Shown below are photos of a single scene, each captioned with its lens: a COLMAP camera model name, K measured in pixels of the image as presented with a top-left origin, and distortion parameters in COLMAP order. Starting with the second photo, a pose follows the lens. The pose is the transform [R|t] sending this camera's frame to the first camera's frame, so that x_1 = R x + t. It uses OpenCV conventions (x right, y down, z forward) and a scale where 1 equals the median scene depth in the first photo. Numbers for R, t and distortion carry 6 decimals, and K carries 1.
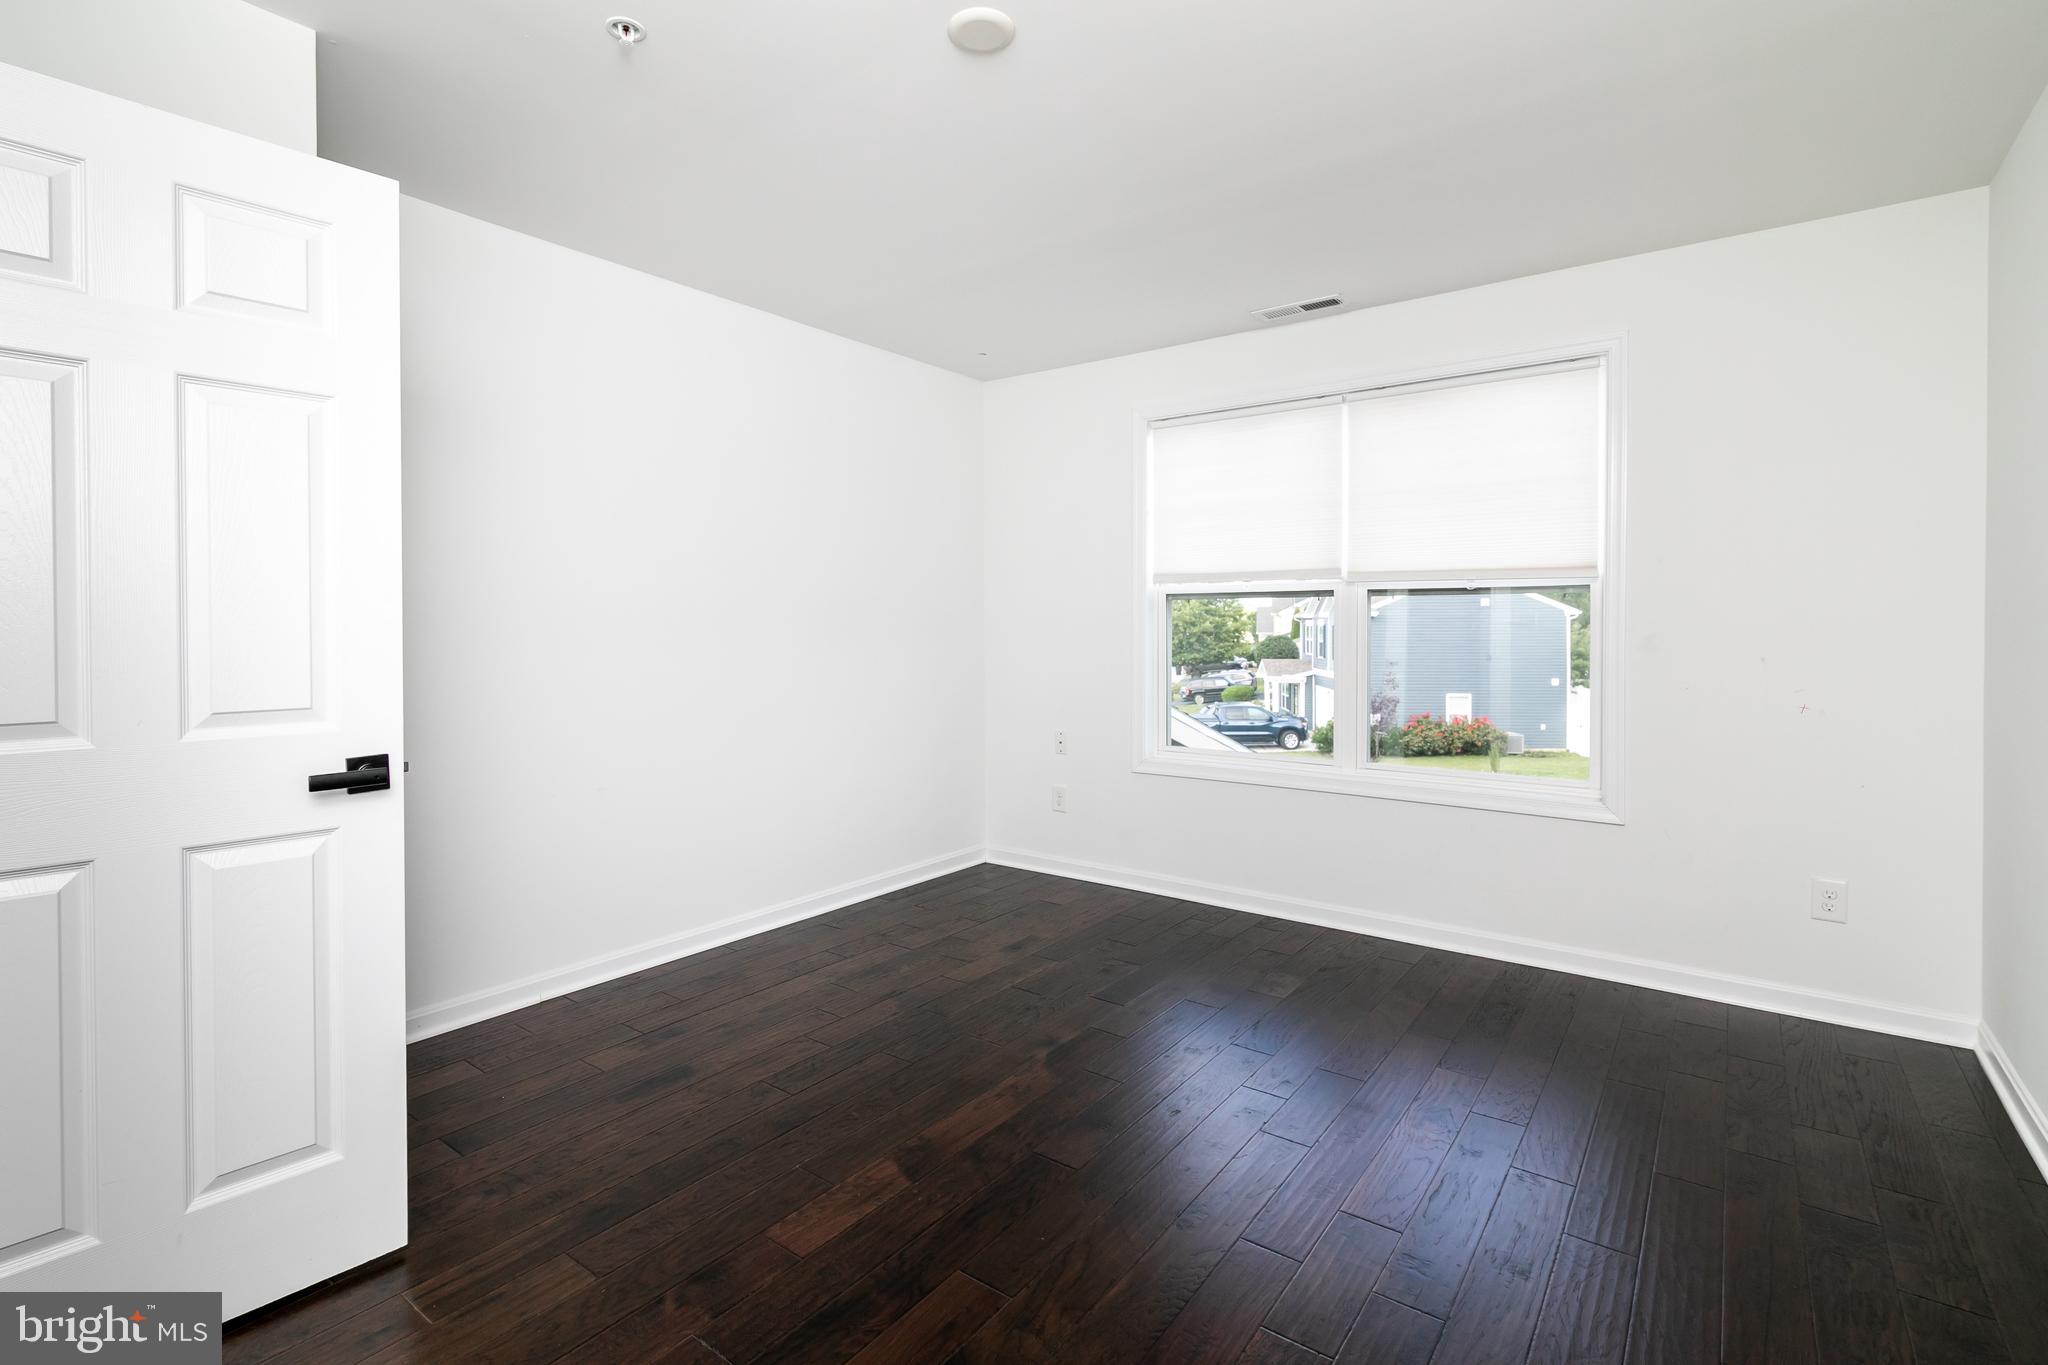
lens RADIAL K [[982.4, 0, 992.1], [0, 982.4, 628.9], [0, 0, 1]] dist [0.009119, -0.005920]
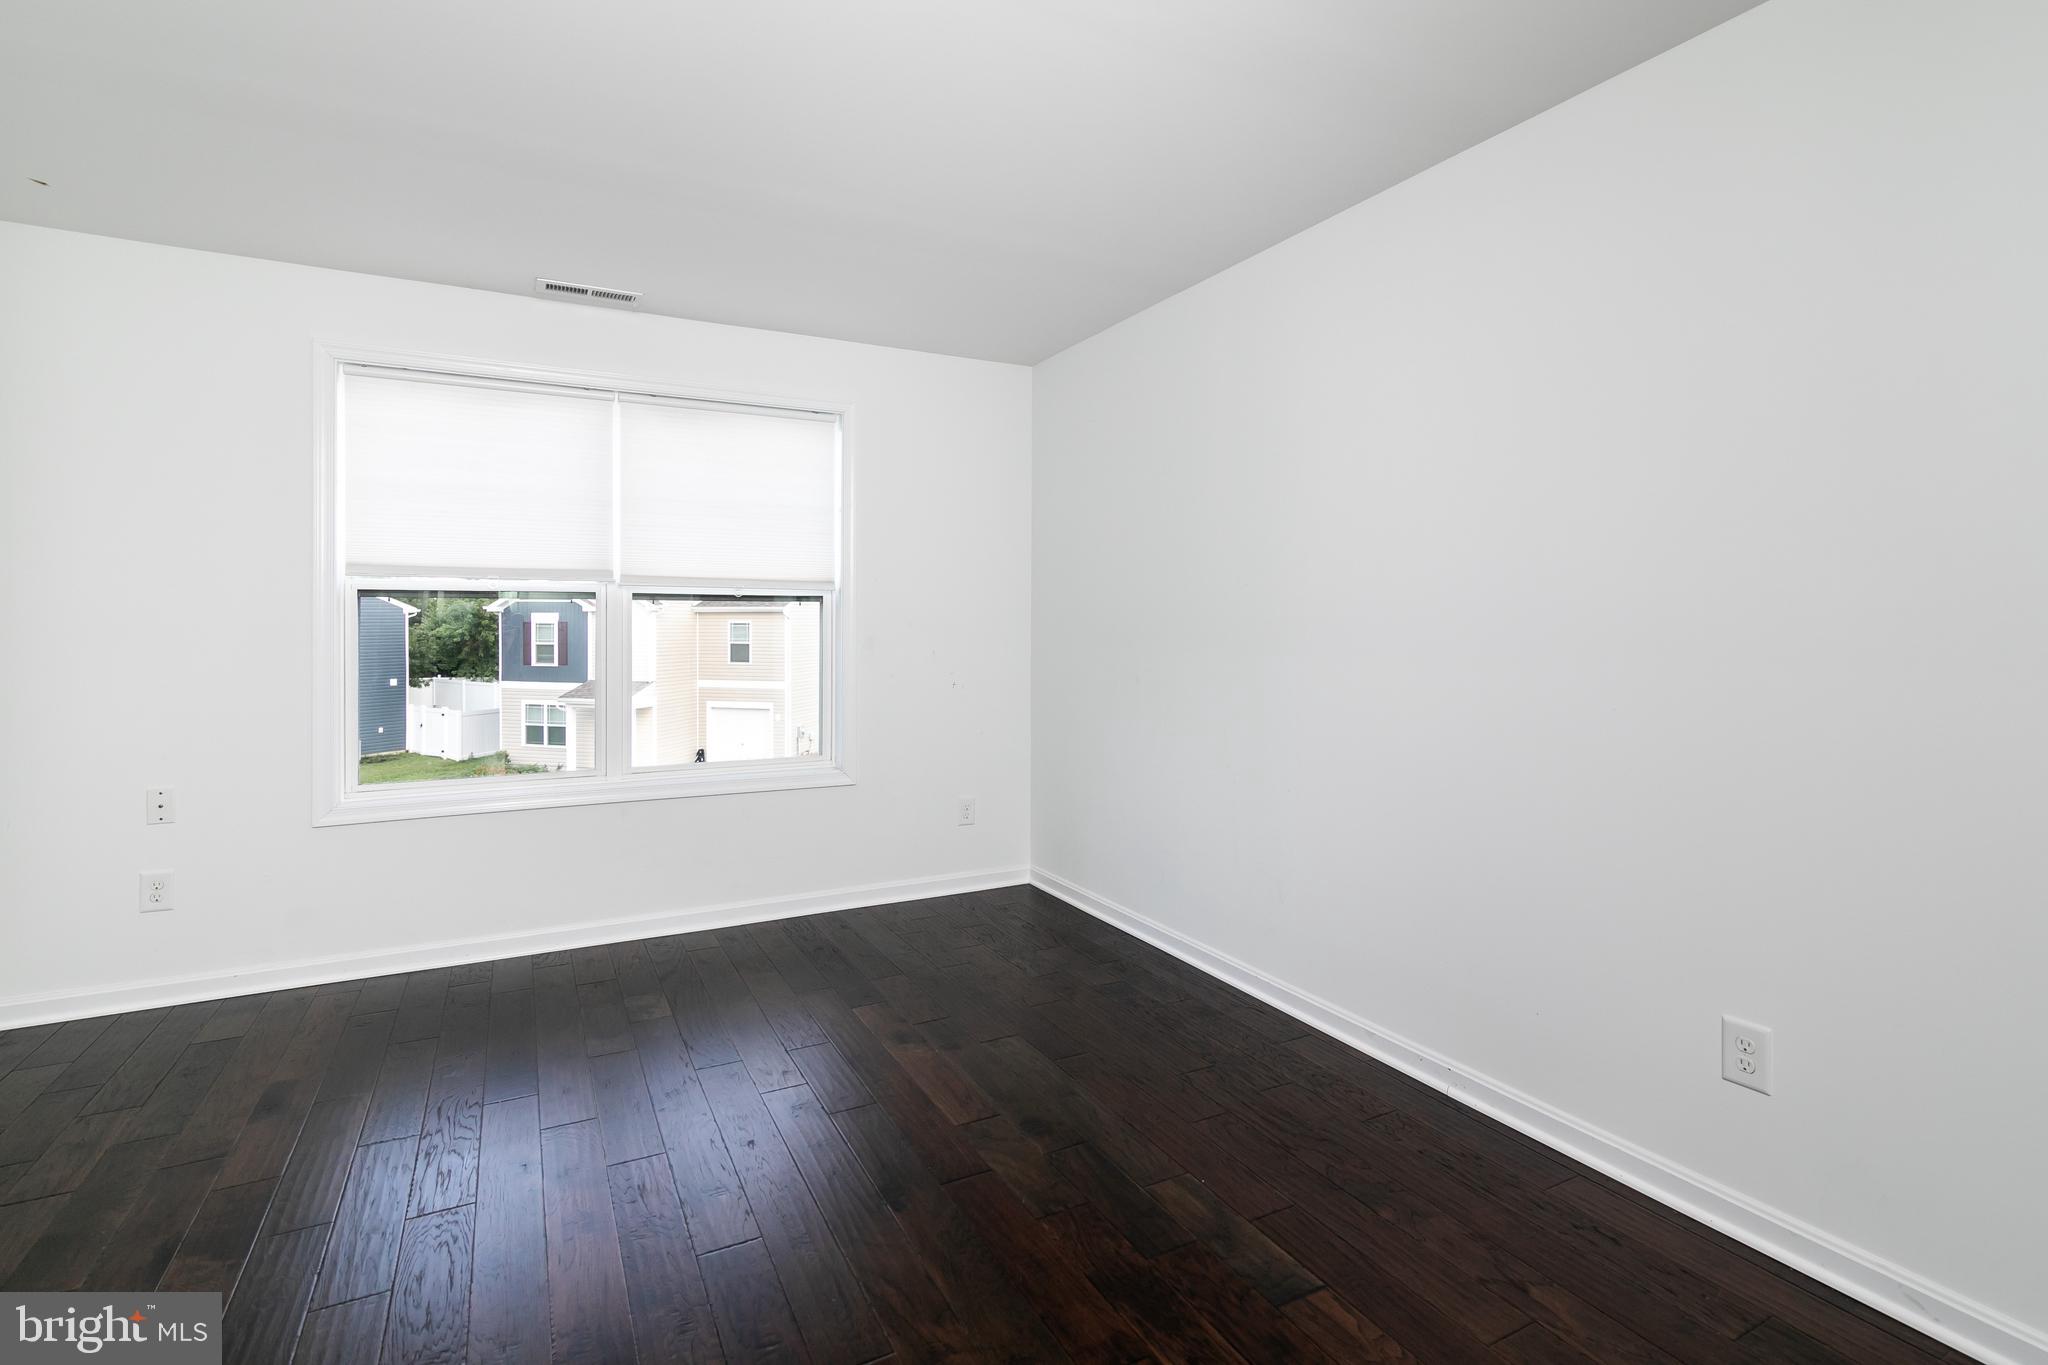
lens RADIAL K [[982.4, 0, 1024.9], [0, 982.4, 621.6], [0, 0, 1]] dist [0.009119, -0.005920]
pose [[0.397529, 0.002488, 0.917586, -0.428049], [0.001865, 0.999992, -0.003519, -0.008056], [-0.917588, 0.003111, 0.397521, 0.274303]]
